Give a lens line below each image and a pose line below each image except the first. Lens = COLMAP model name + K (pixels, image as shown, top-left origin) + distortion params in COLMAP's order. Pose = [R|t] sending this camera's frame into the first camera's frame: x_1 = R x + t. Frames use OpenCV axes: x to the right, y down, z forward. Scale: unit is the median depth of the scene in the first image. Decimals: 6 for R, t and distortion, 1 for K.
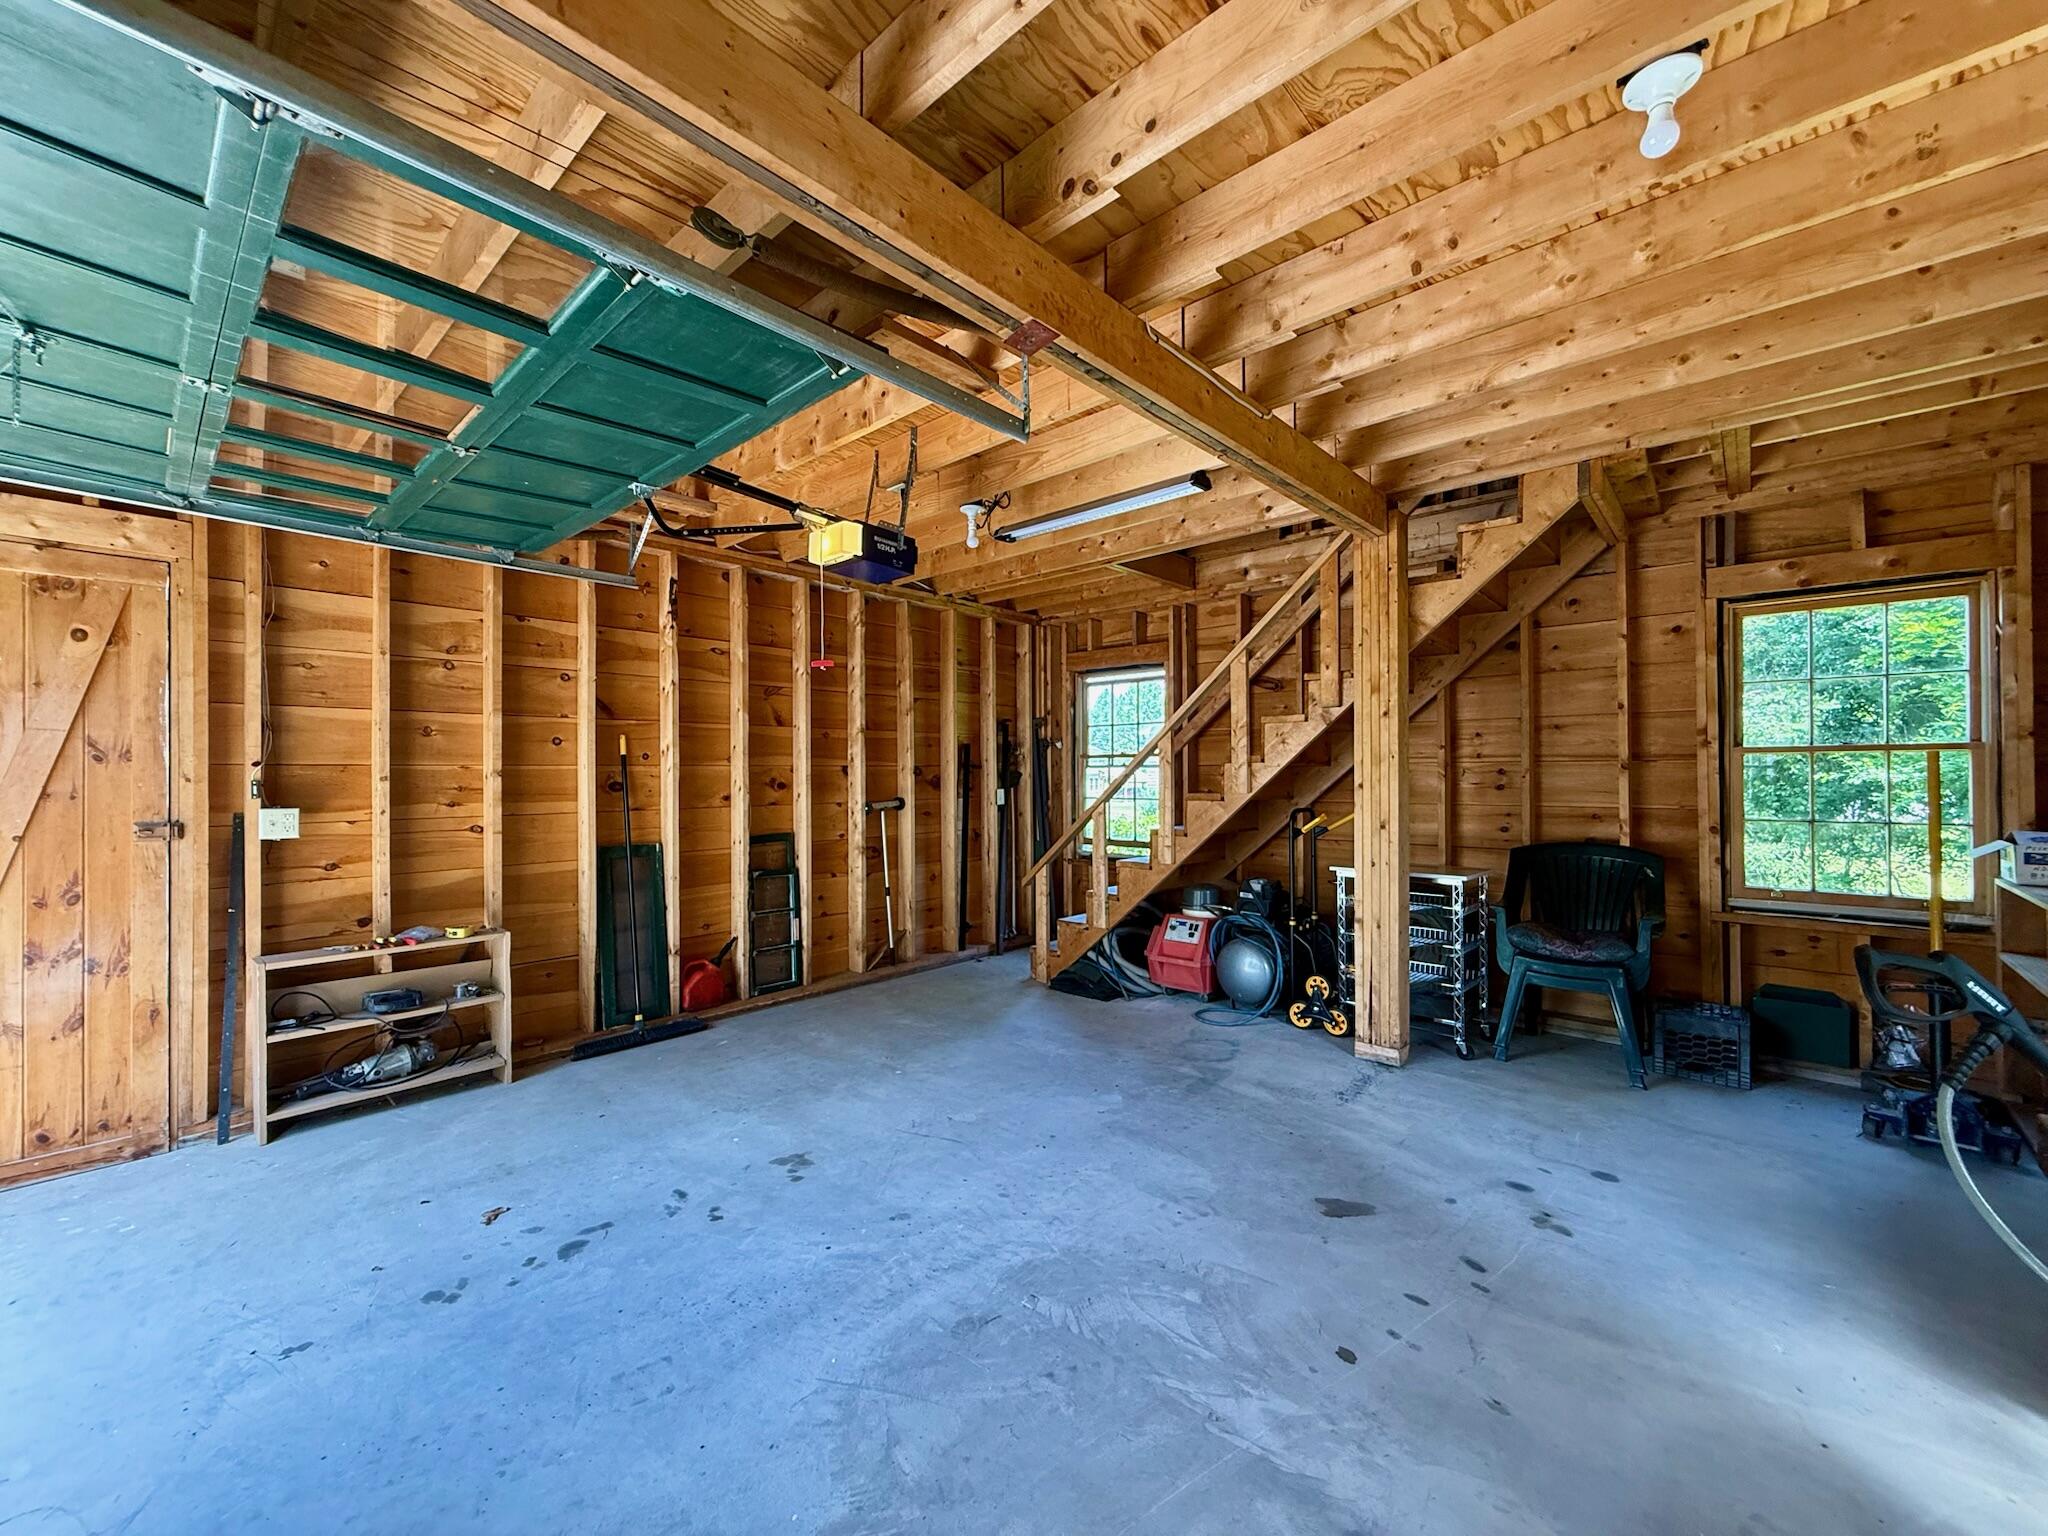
lens RADIAL K [[830.3, 0, 1019.9], [0, 830.3, 776.1], [0, 0, 1]] dist [-0.002192, -0.000033]
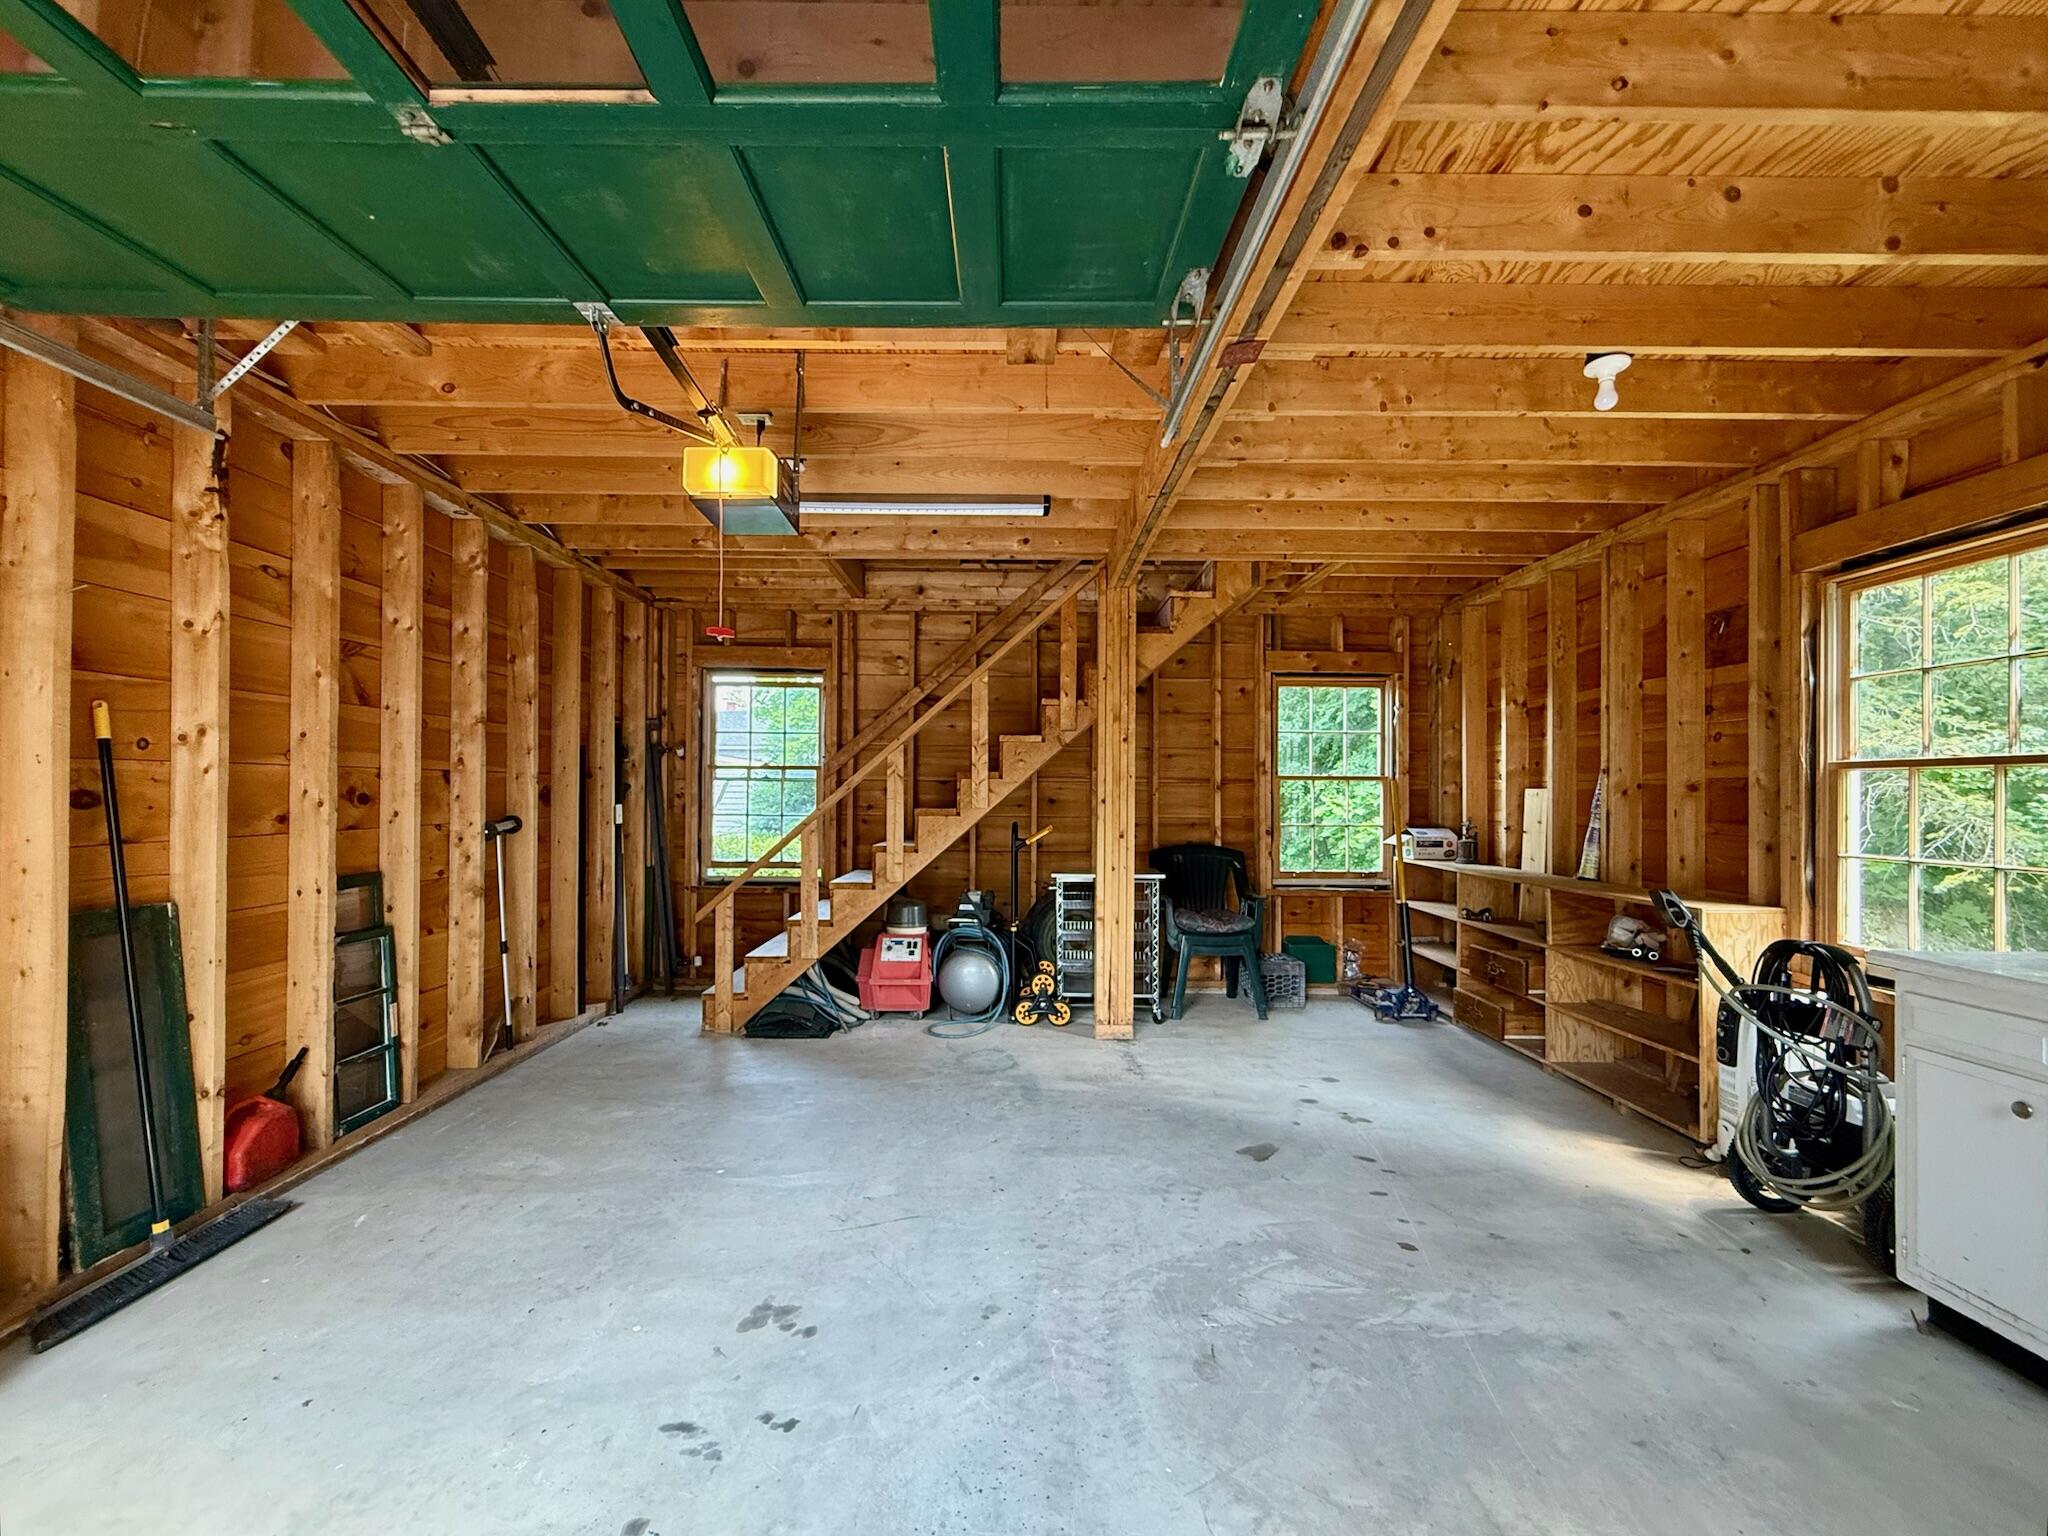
lens RADIAL K [[830.3, 0, 1022.8], [0, 830.3, 793.0], [0, 0, 1]] dist [-0.002192, -0.000033]
pose [[0.725232, 0.009508, 0.688439, -0.469941], [-0.011229, 0.999935, -0.001982, 0.003389], [-0.688413, -0.006293, 0.725291, 0.245348]]
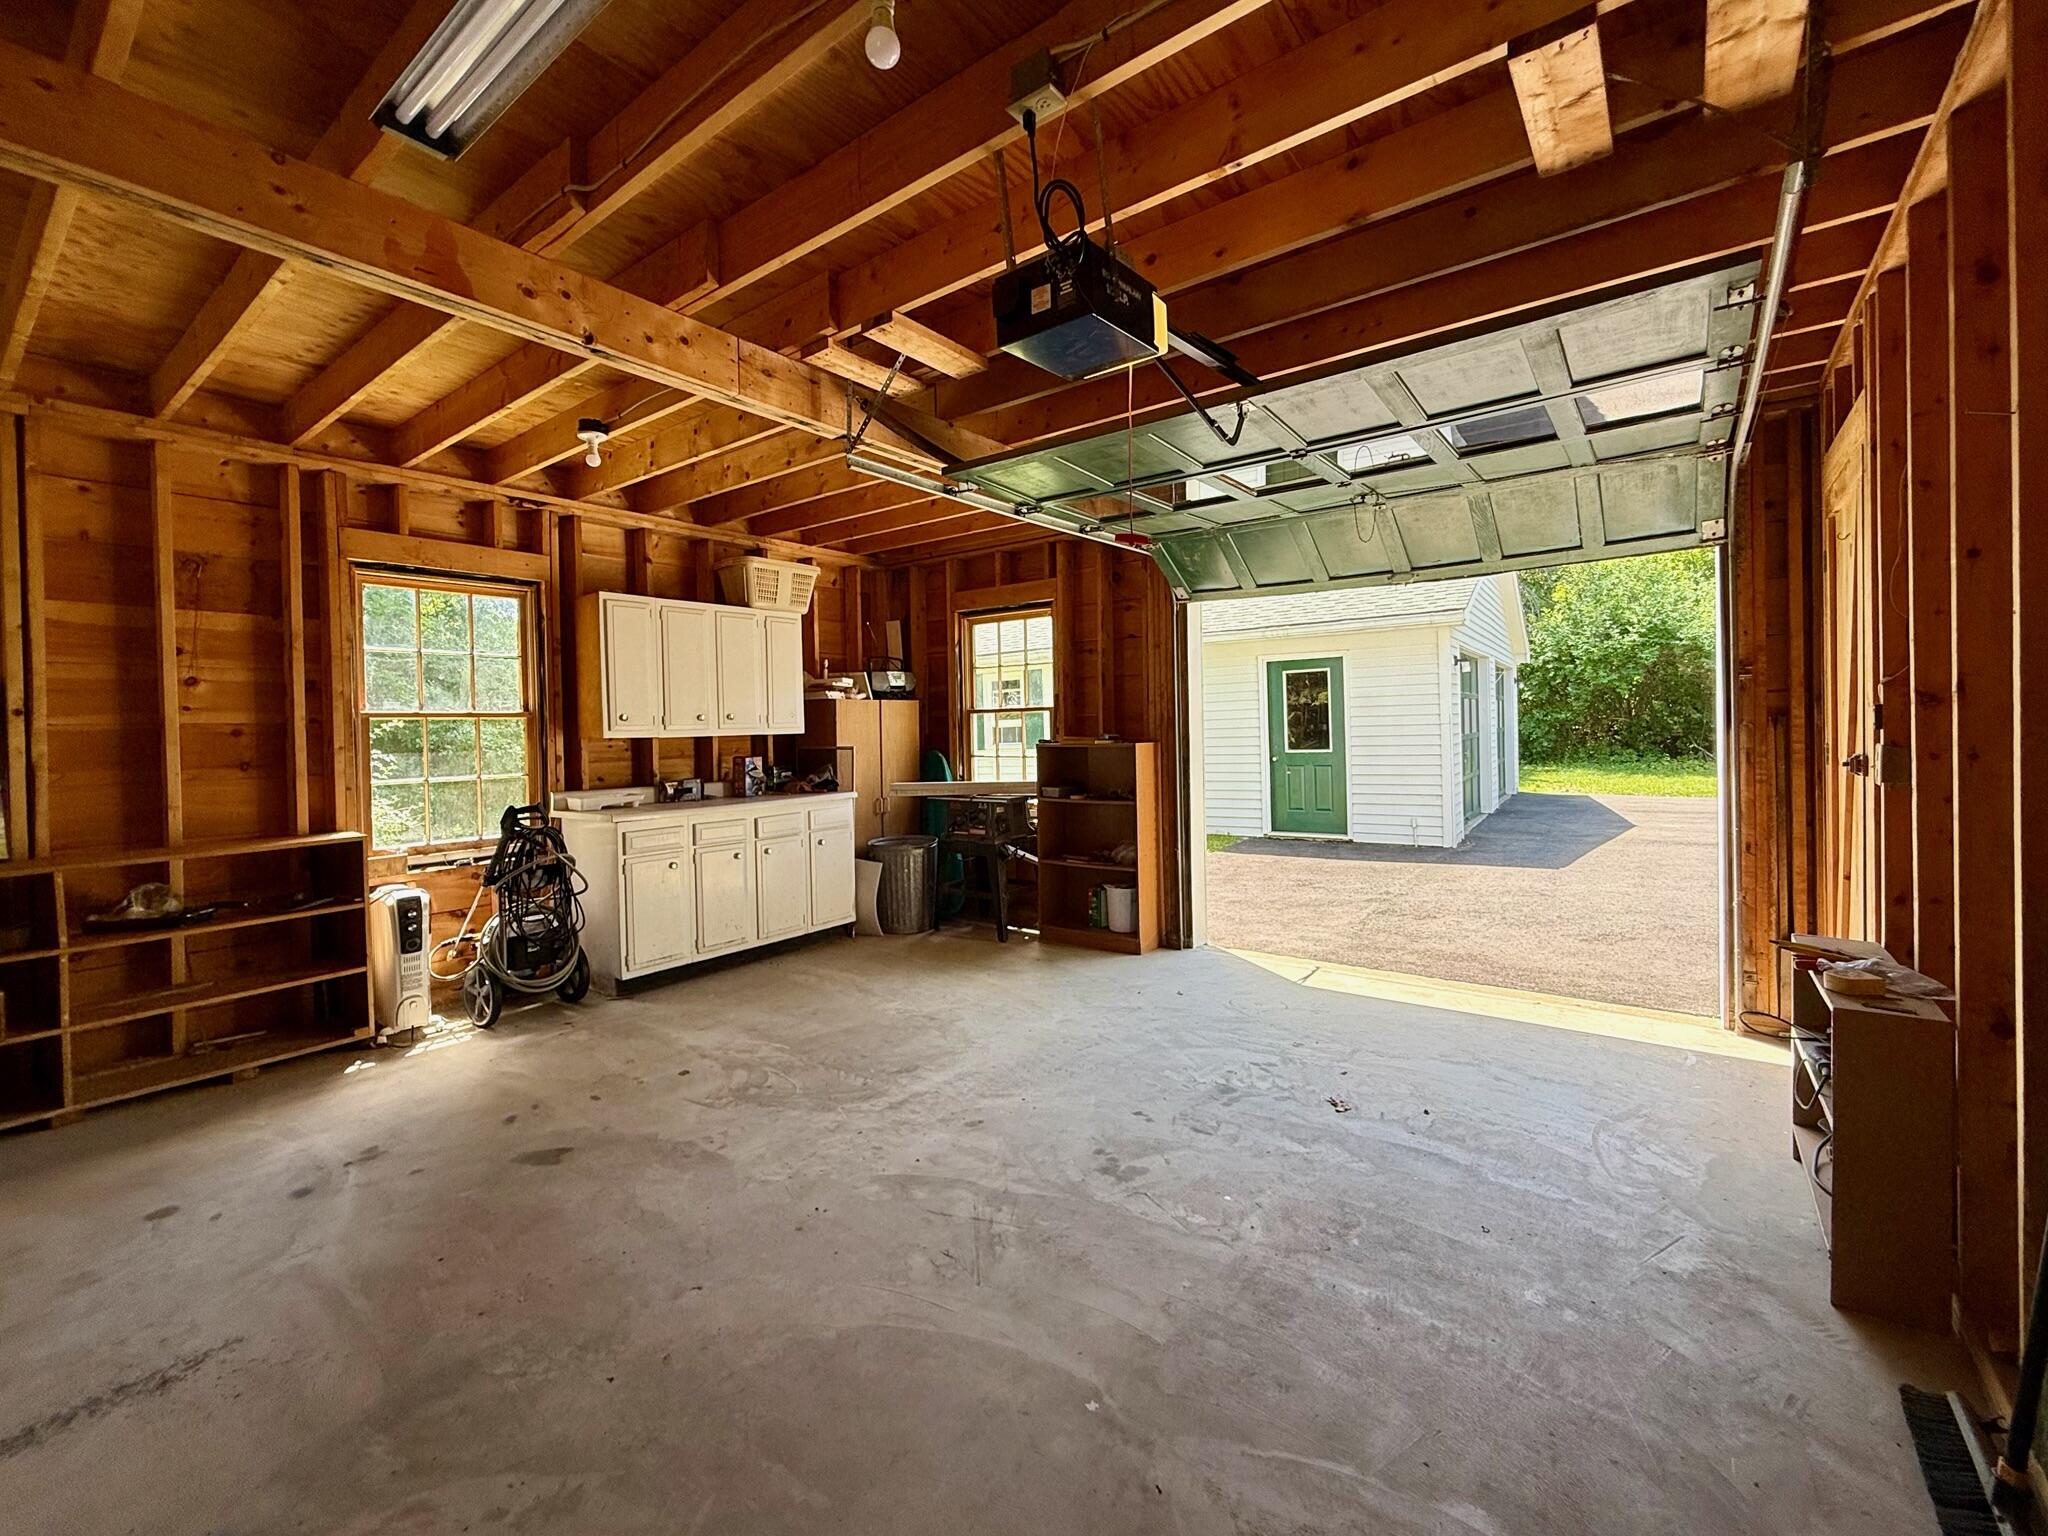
lens RADIAL K [[830.3, 0, 1032.9], [0, 830.3, 742.7], [0, 0, 1]] dist [-0.002192, -0.000033]
pose [[-0.993796, 0.027182, -0.107843, -0.077106], [0.025527, 0.999535, 0.016696, 0.005131], [0.108247, 0.013840, -0.994028, 1.400383]]
